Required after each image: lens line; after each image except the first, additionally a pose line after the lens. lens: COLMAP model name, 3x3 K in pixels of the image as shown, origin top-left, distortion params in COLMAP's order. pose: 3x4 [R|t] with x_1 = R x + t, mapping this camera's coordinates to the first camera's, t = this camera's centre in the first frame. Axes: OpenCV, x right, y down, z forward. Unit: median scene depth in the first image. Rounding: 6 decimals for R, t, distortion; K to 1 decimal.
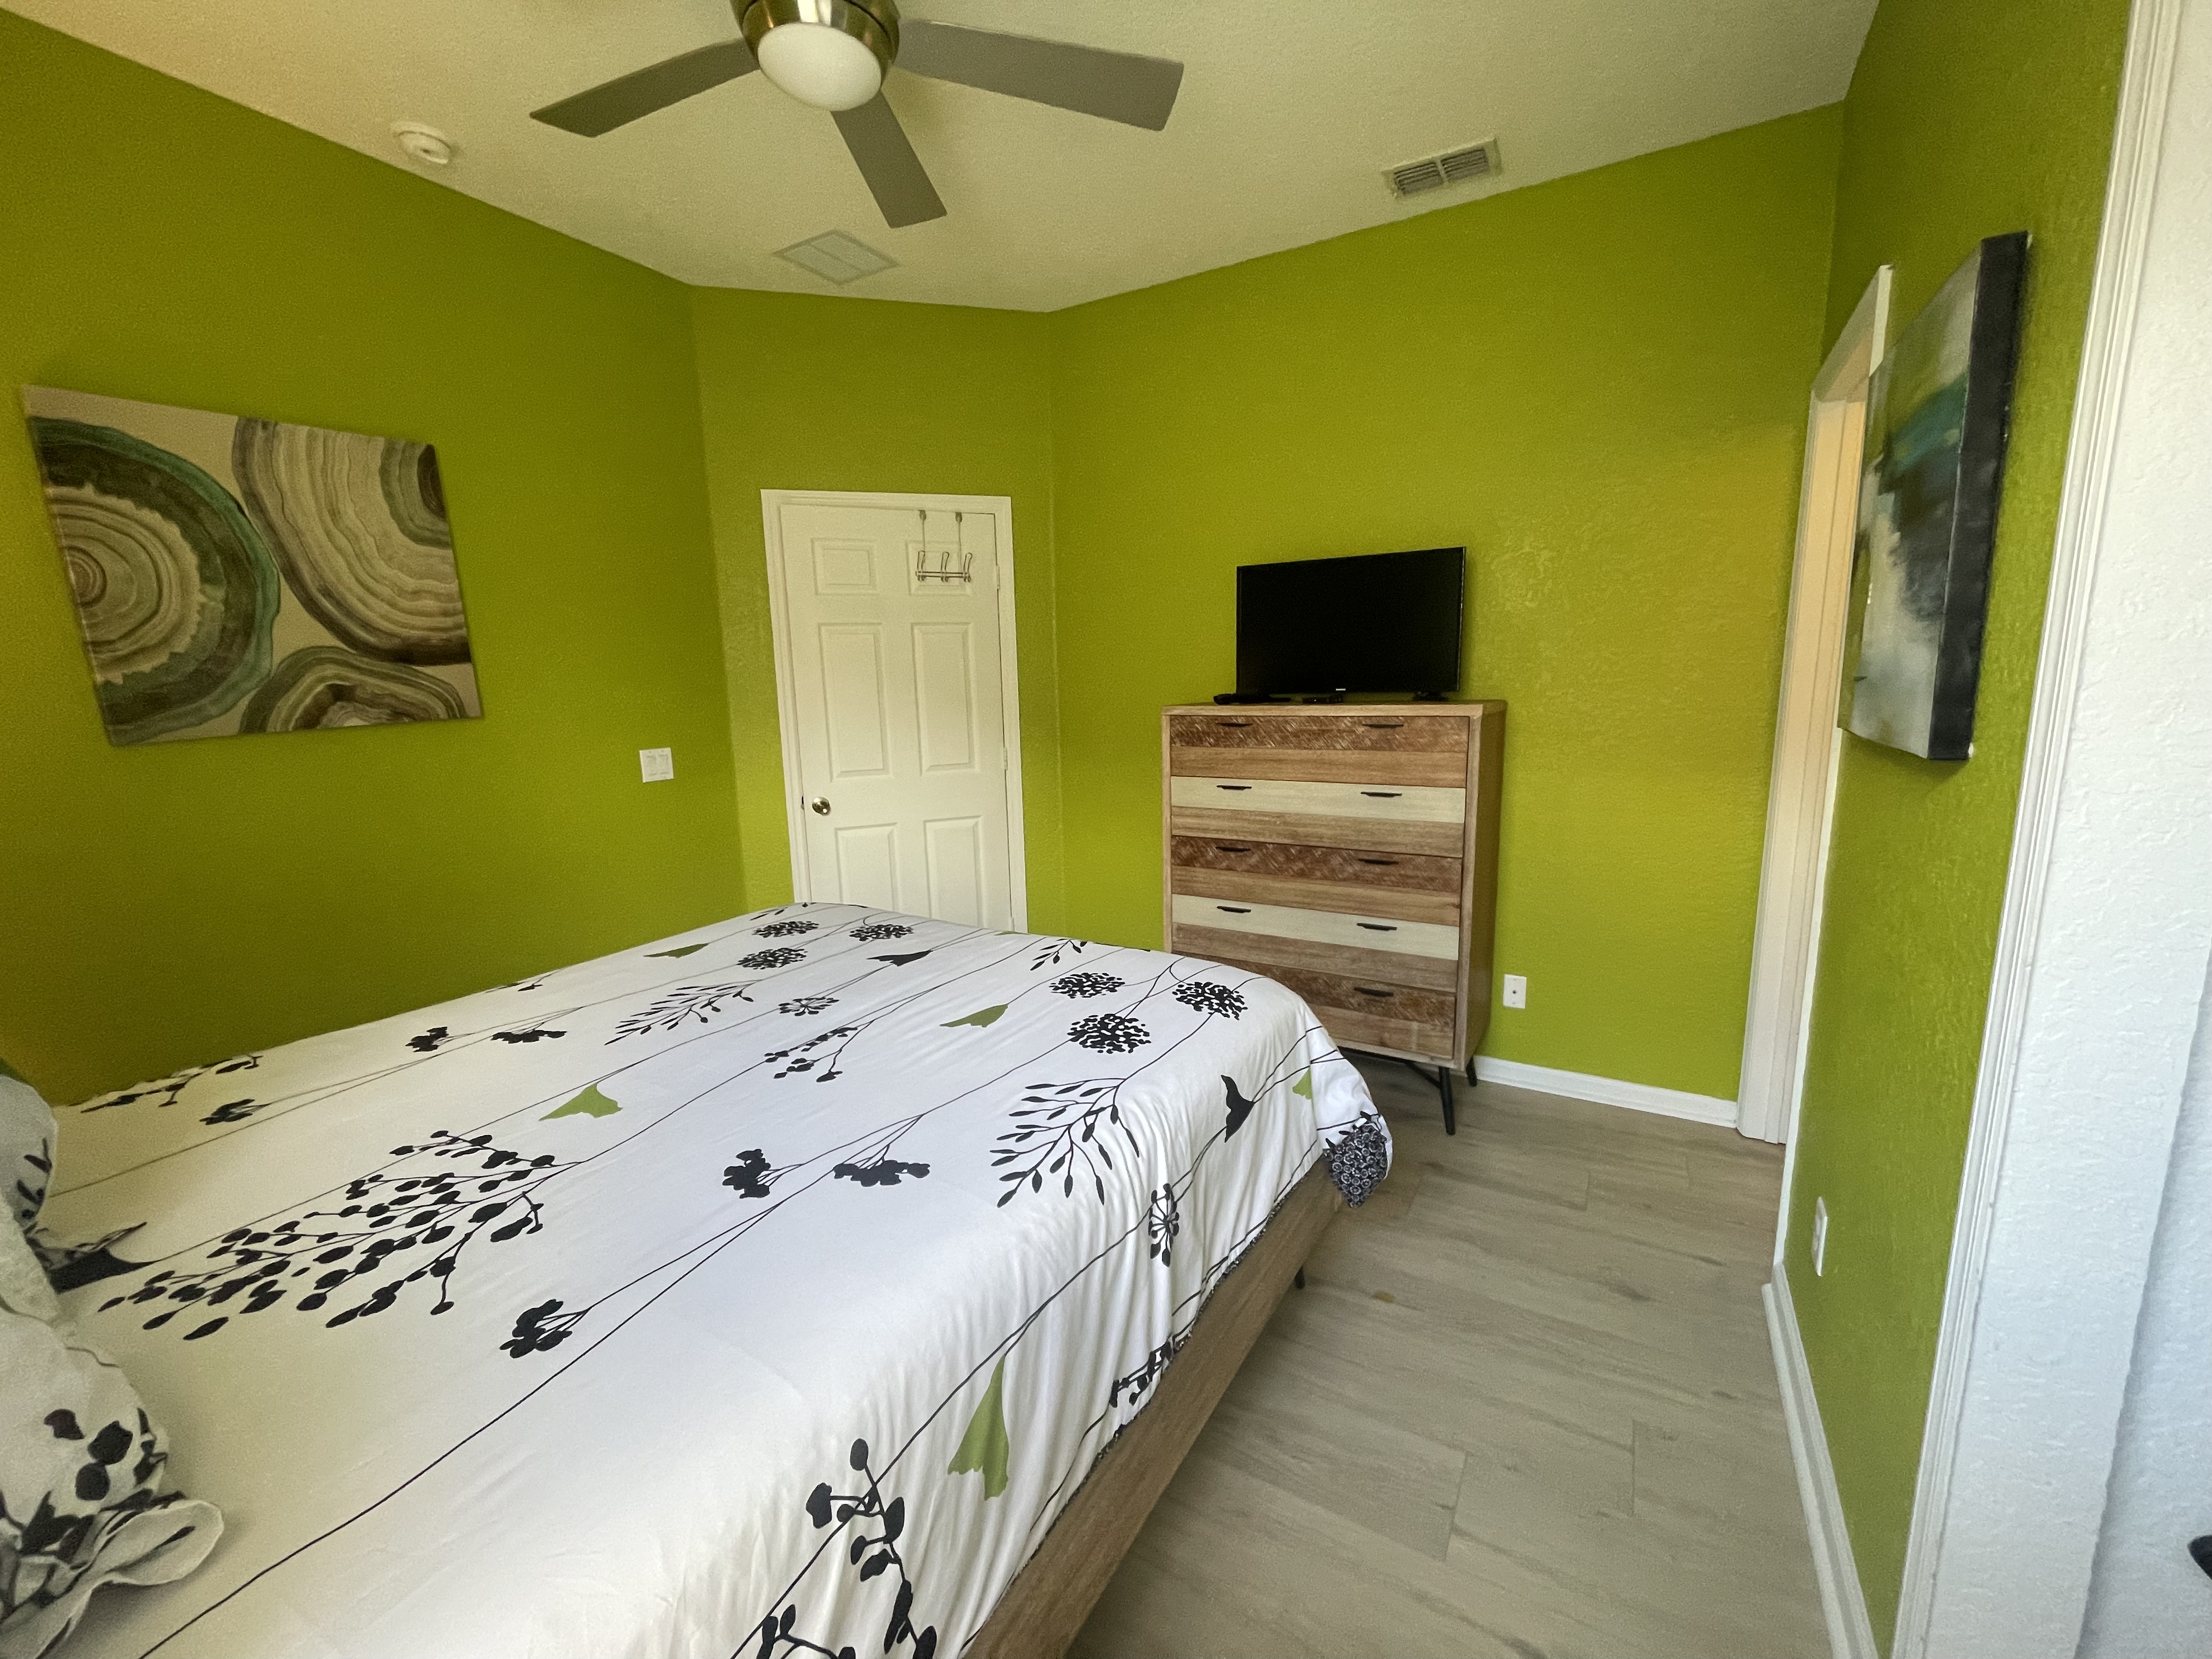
lens RADIAL K [[889.9, 0, 1109.3], [0, 889.9, 829.3], [0, 0, 1]] dist [-0.002601, -0.000012]
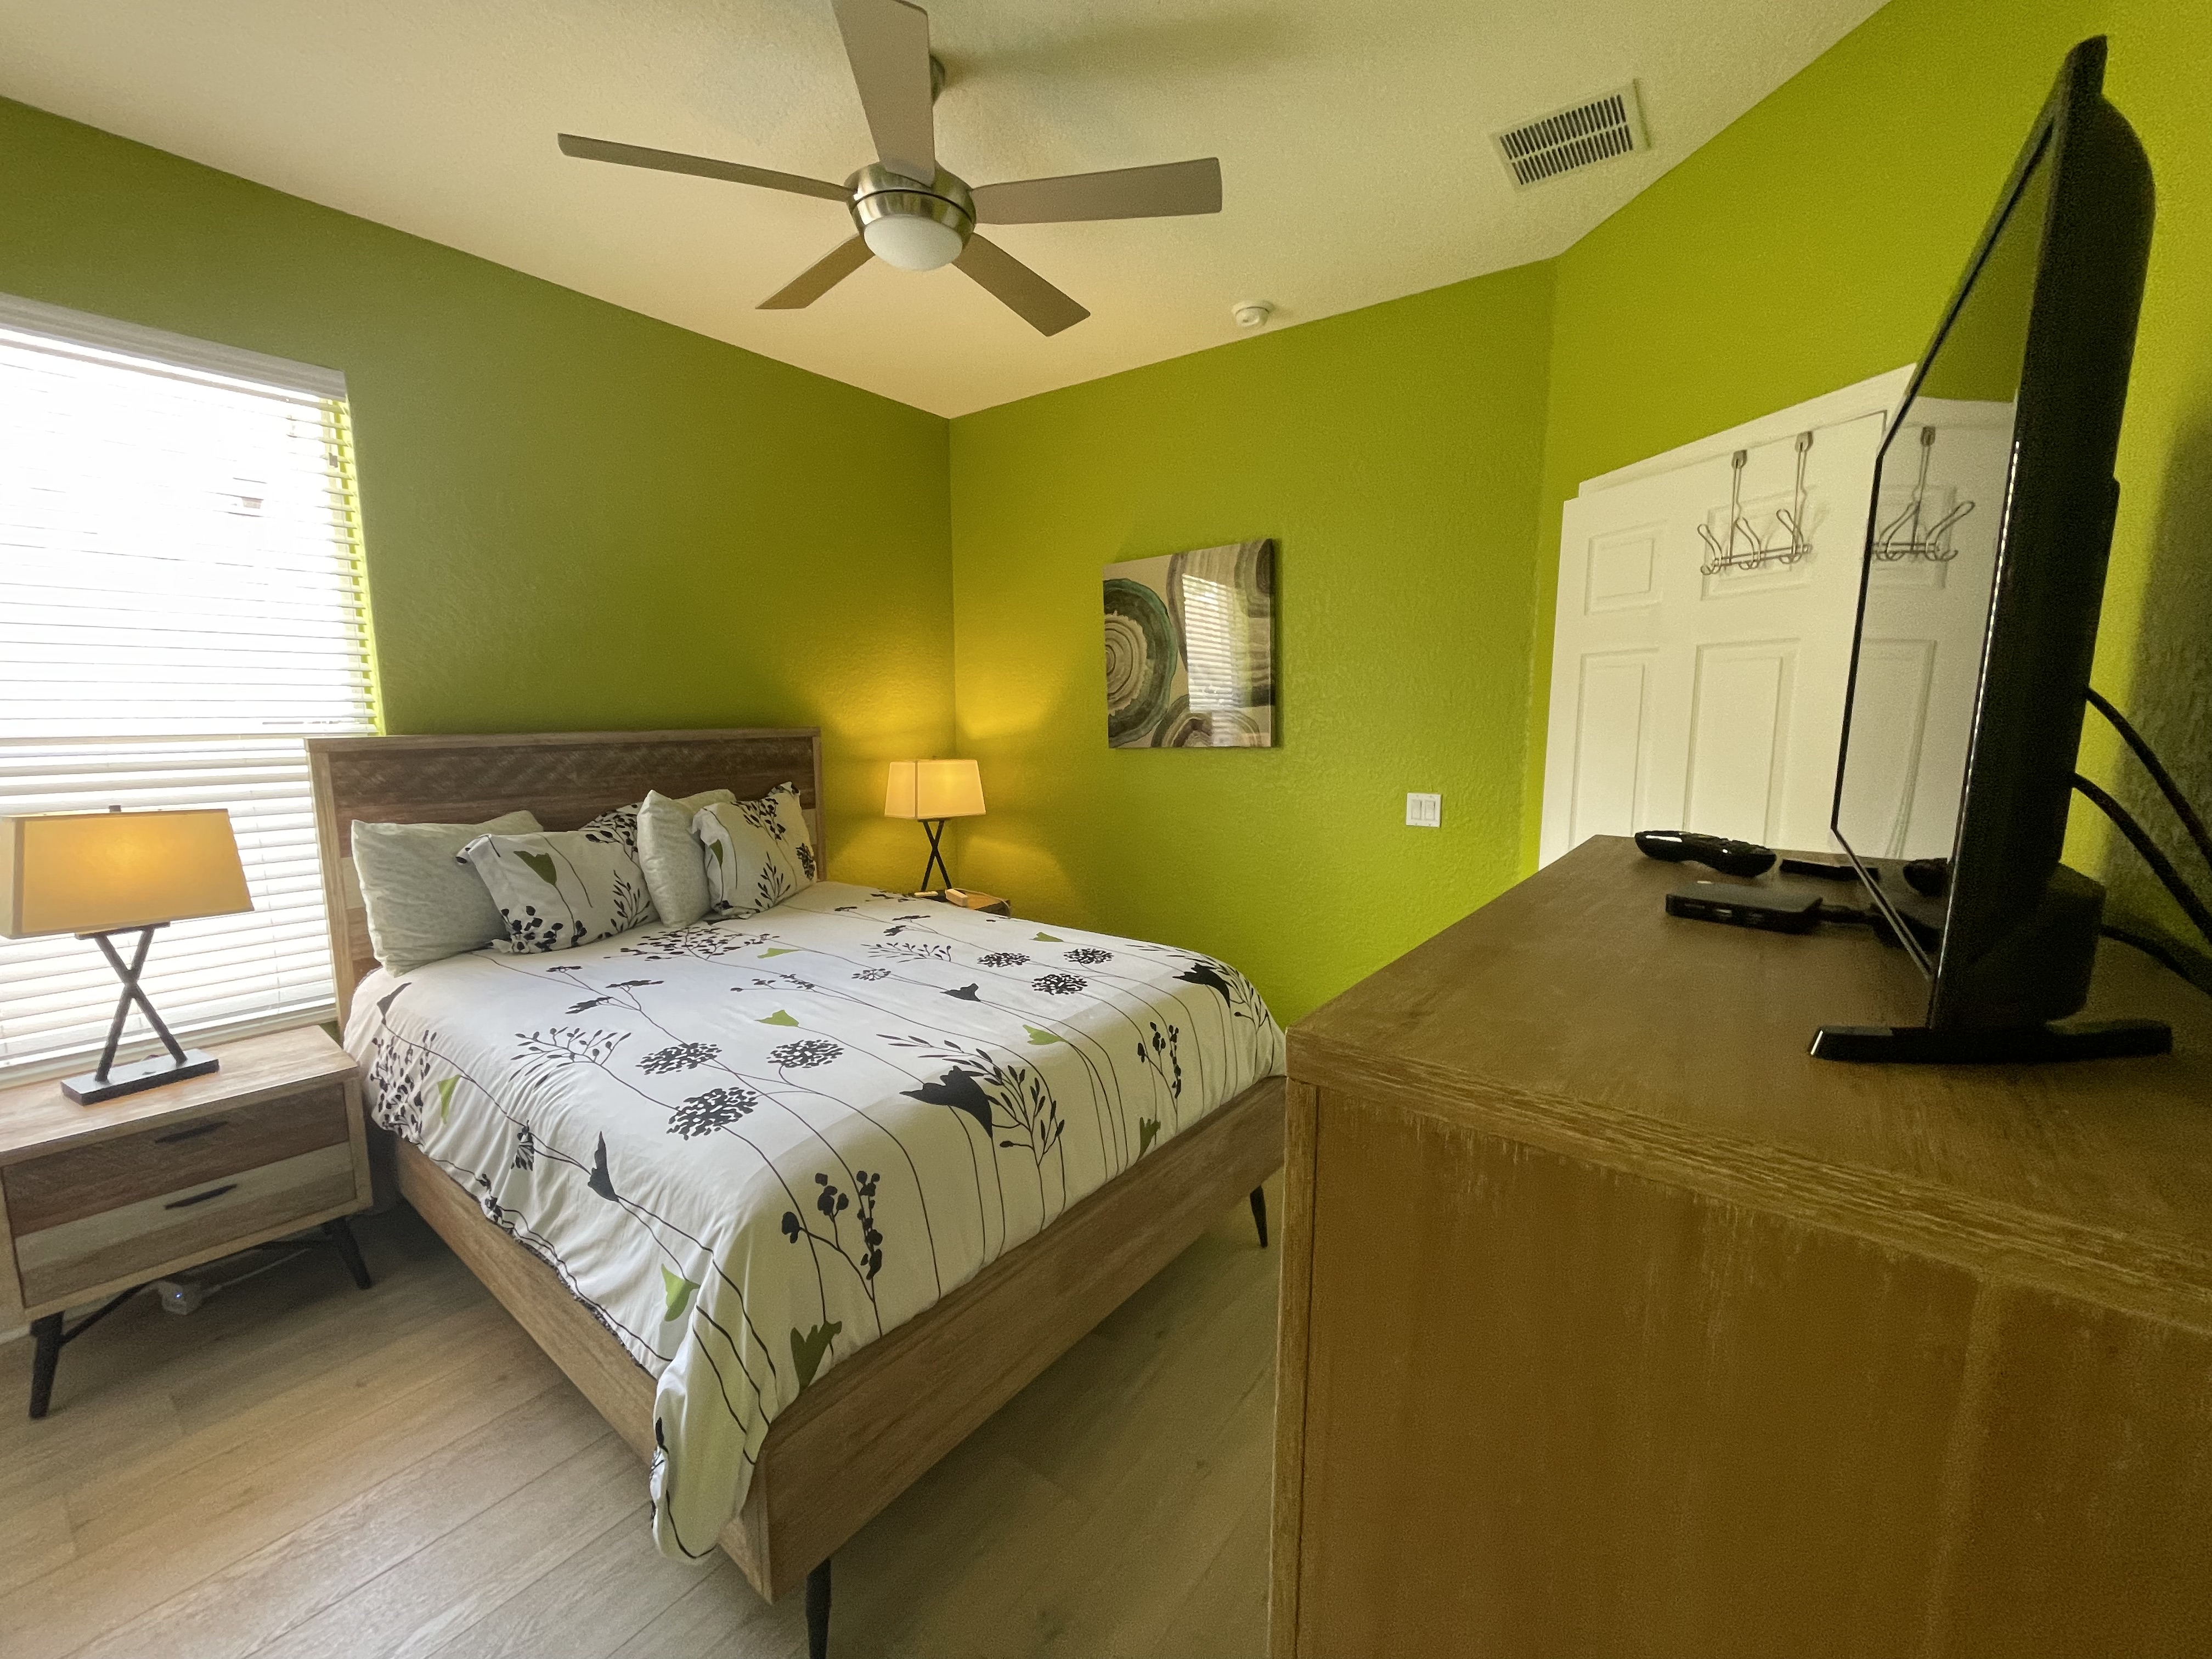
lens RADIAL K [[889.9, 0, 1104.8], [0, 889.9, 830.4], [0, 0, 1]] dist [-0.002601, -0.000012]
pose [[-0.109811, 0.162822, -0.980526, 0.760150], [-0.167389, 0.969372, 0.179717, -0.264130], [0.979756, 0.183864, -0.079194, 1.174317]]
